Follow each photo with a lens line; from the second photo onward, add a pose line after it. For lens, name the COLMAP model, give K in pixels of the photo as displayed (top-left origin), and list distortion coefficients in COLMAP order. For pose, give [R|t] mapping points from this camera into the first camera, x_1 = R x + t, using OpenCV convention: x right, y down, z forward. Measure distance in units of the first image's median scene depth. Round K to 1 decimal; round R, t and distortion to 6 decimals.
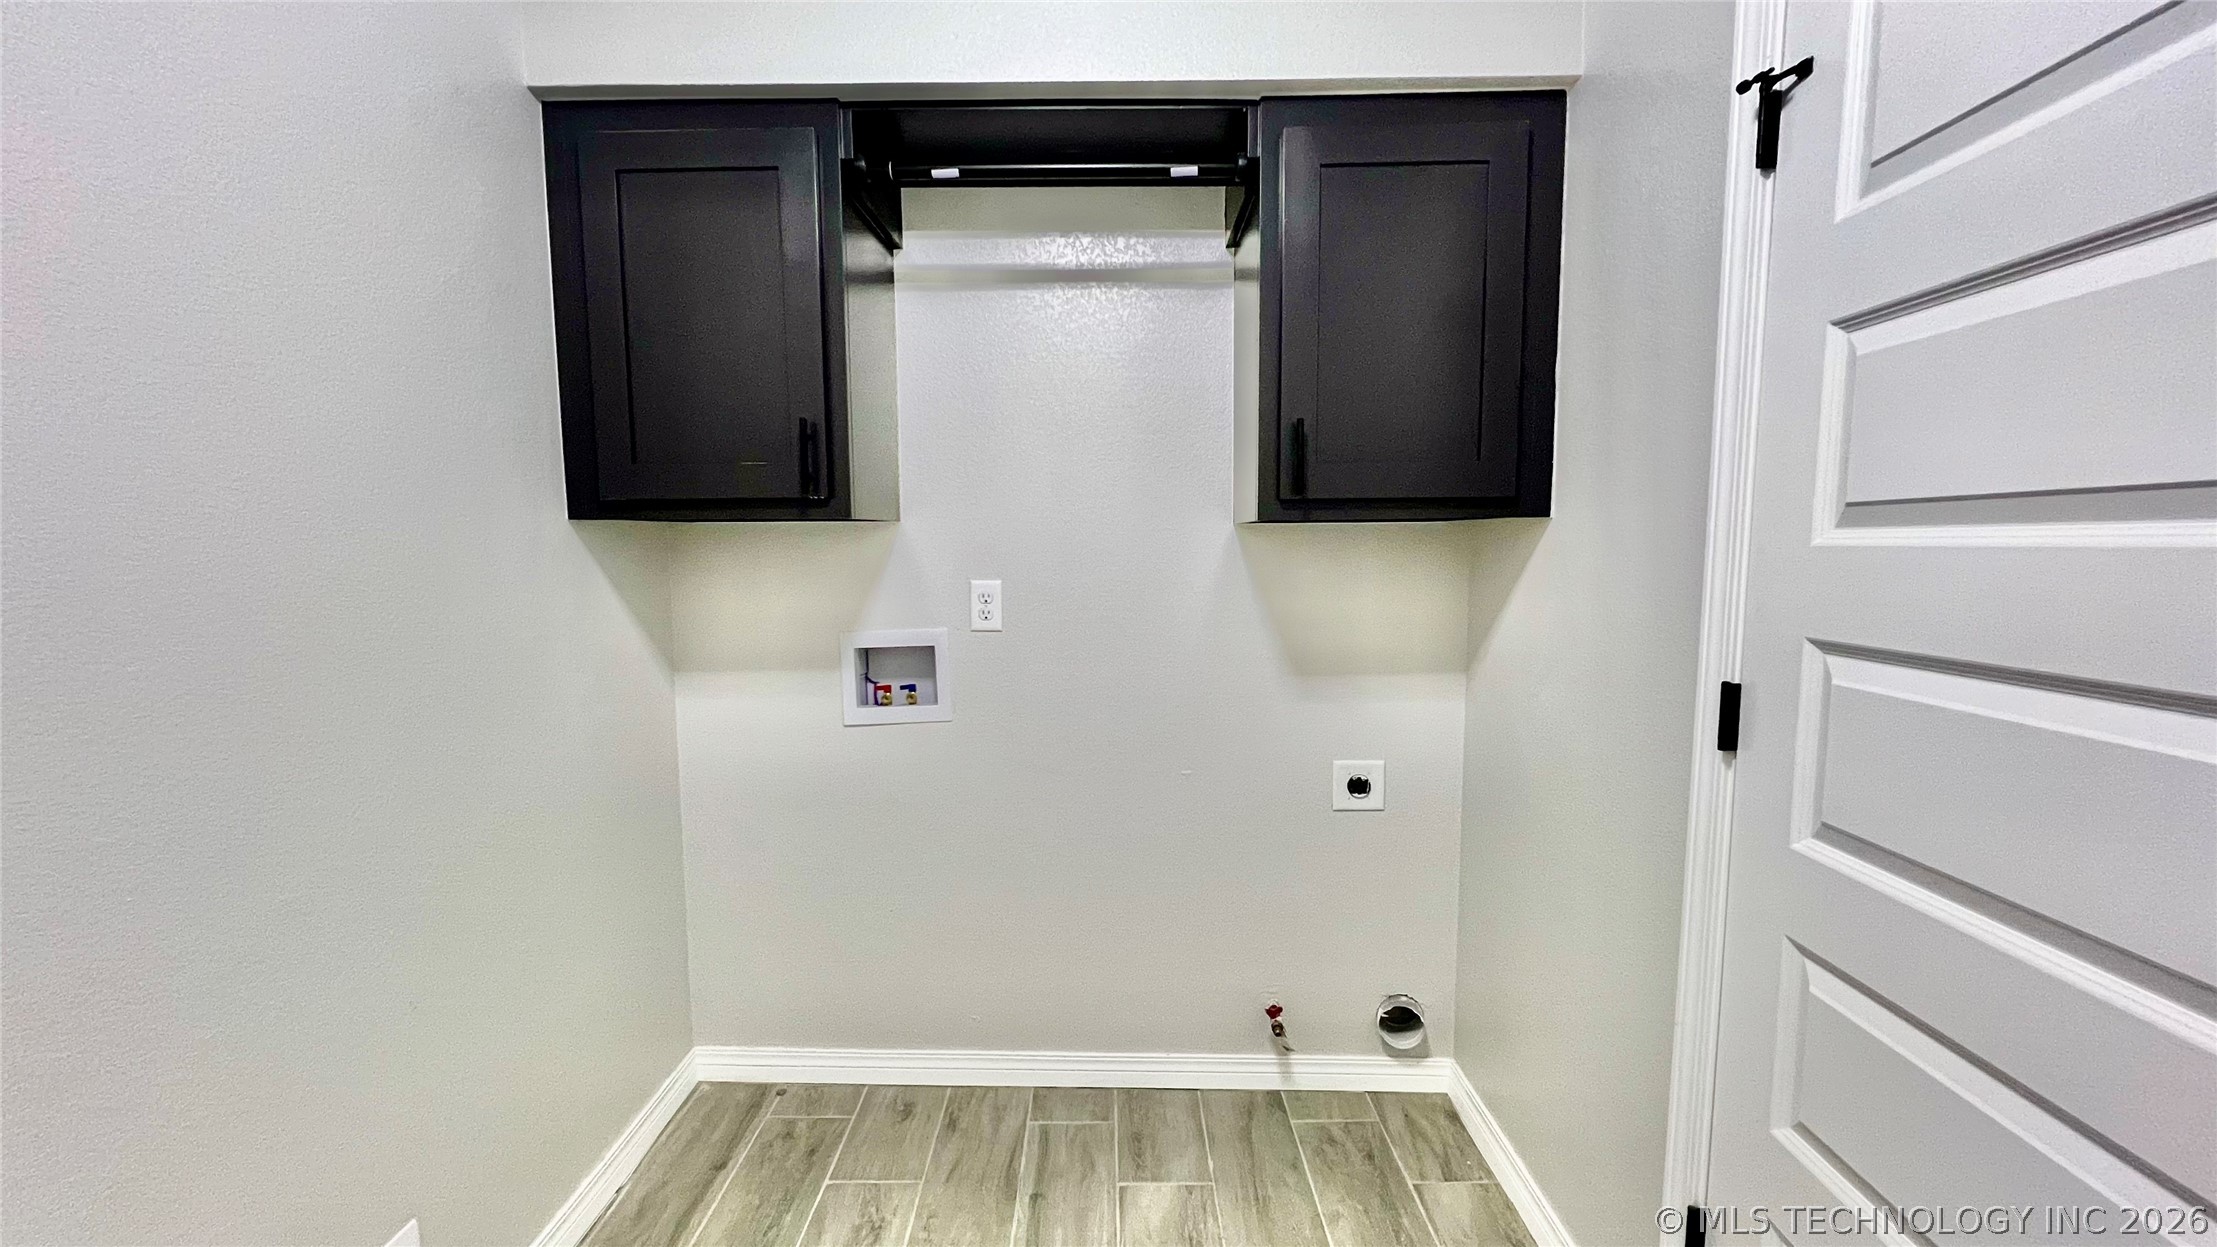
lens RADIAL K [[885.7, 0, 1103.7], [0, 885.7, 619.2], [0, 0, 1]] dist [-0.001853, -0.000146]
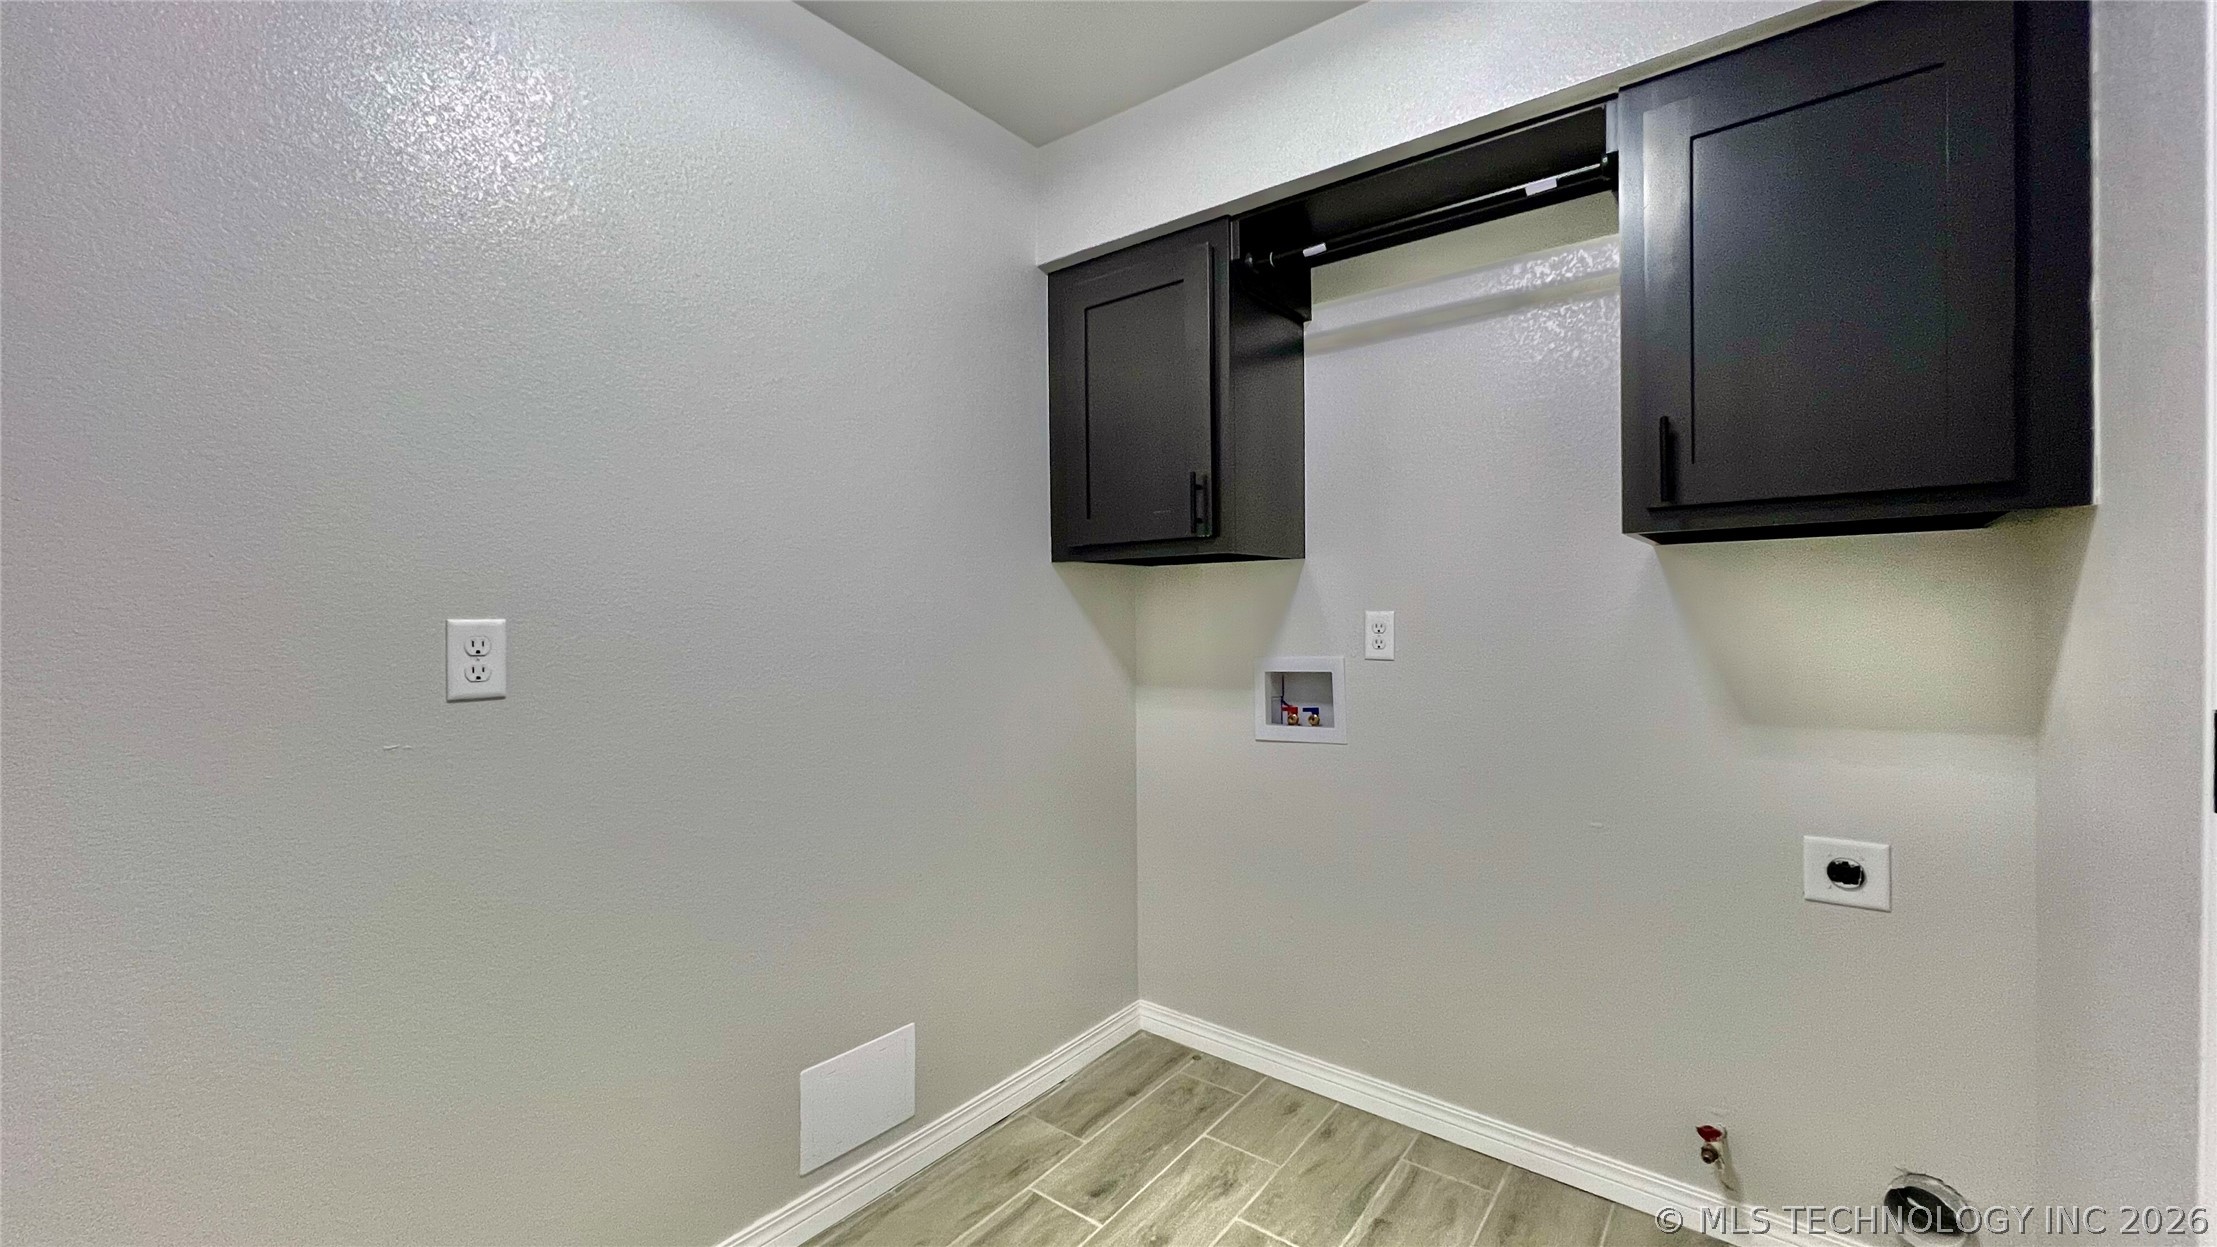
lens RADIAL K [[885.7, 0, 1103.7], [0, 885.7, 619.2], [0, 0, 1]] dist [-0.001853, -0.000146]
pose [[0.792076, 0.000772, -0.610422, 0.251931], [-0.050806, 0.996613, -0.064665, 0.050703], [0.608304, 0.082233, 0.789433, -0.027276]]
